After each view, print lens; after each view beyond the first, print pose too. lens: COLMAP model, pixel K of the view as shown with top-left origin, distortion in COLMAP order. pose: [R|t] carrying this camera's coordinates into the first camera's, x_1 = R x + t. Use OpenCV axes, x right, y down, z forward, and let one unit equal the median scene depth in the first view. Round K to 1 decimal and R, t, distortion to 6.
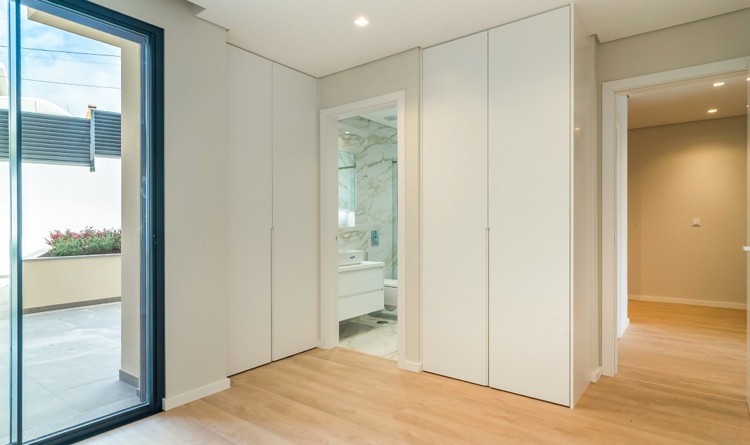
lens RADIAL K [[420.2, 0, 374.8], [0, 420.2, 222.2], [0, 0, 1]] dist [0.004780, 0.005495]
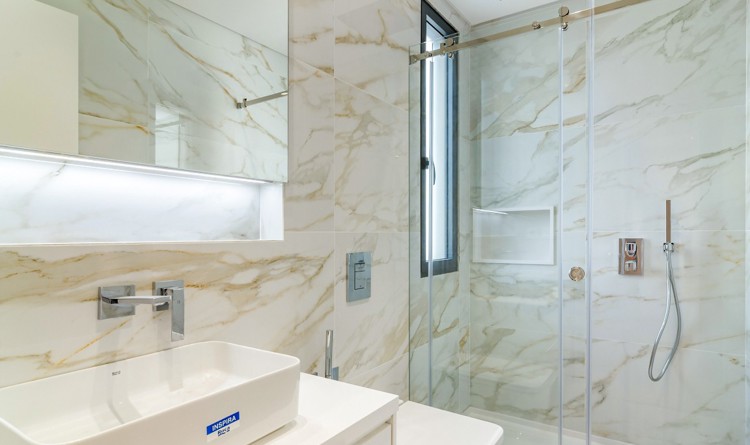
lens RADIAL K [[420.2, 0, 375.3], [0, 420.2, 226.5], [0, 0, 1]] dist [0.004780, 0.005495]
pose [[0.999539, 0.003718, 0.030133, 0.003555], [-0.003443, 0.999952, -0.009190, 0.003477], [-0.030165, 0.009082, 0.999504, 0.697204]]
